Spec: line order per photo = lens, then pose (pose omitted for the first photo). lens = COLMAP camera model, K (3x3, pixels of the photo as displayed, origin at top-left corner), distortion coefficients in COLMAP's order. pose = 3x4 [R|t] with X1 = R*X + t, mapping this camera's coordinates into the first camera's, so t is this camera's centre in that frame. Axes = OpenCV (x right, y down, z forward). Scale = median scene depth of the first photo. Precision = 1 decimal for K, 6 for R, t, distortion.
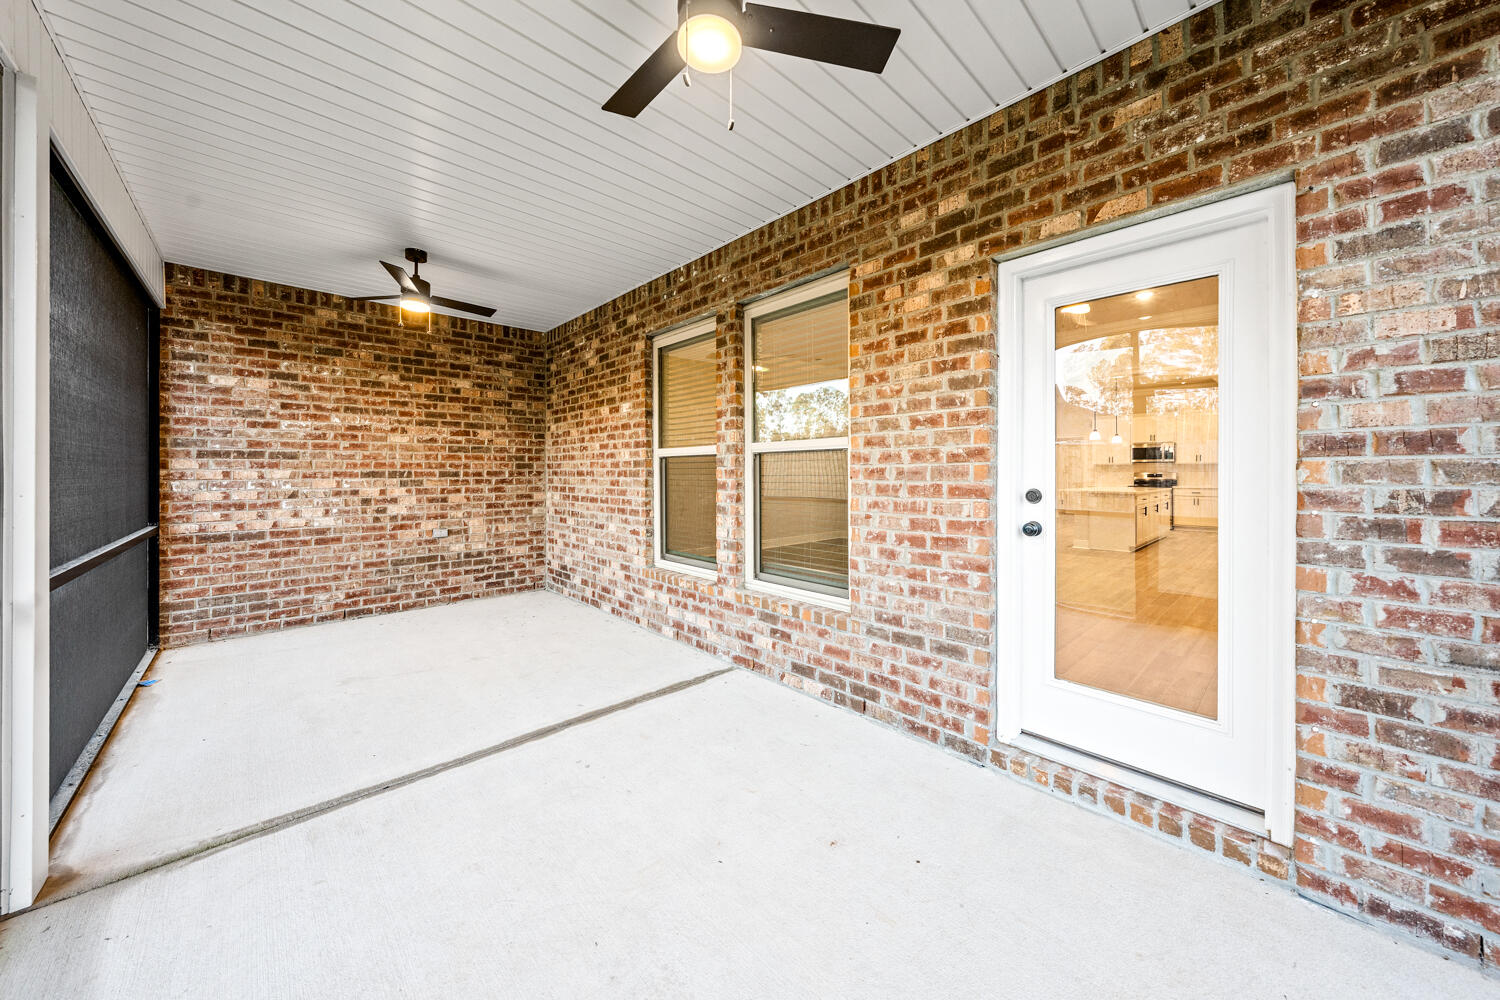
lens RADIAL K [[515.3, 0, 773.8], [0, 515.3, 469.3], [0, 0, 1]] dist [0.000358, 0.000161]
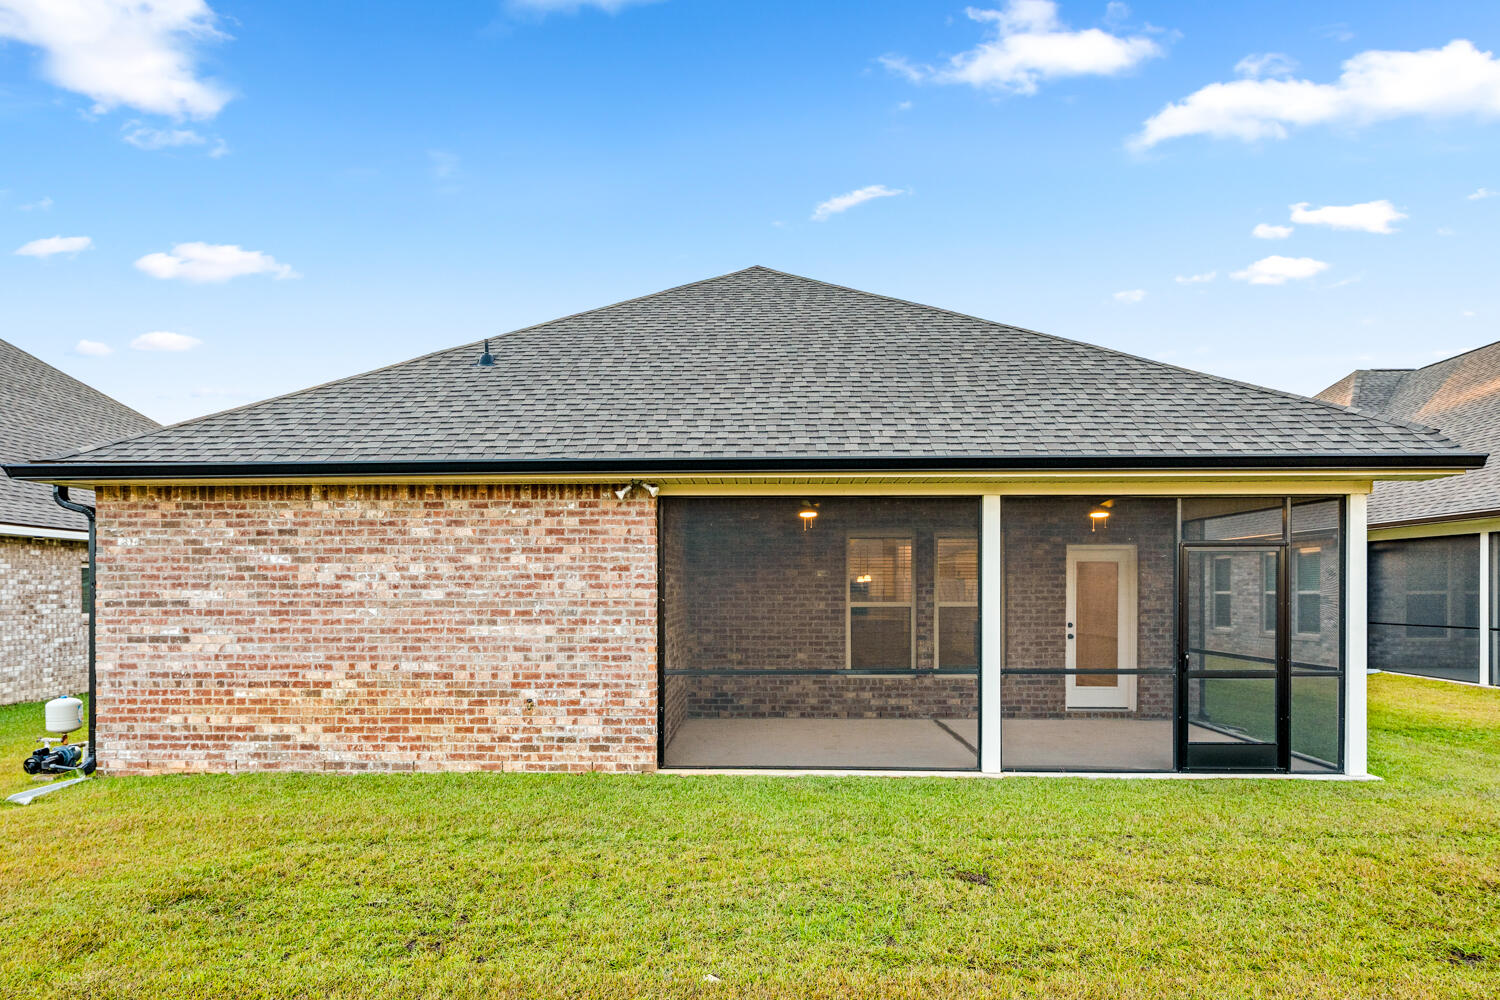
lens RADIAL K [[776.1, 0, 748.6], [0, 776.1, 503.2], [0, 0, 1]] dist [0.007923, 0.000561]
pose [[0.707353, 0.007057, 0.706825, -3.388713], [-0.005597, 0.999975, -0.004382, -0.522469], [-0.706838, -0.000857, 0.707375, -0.715340]]
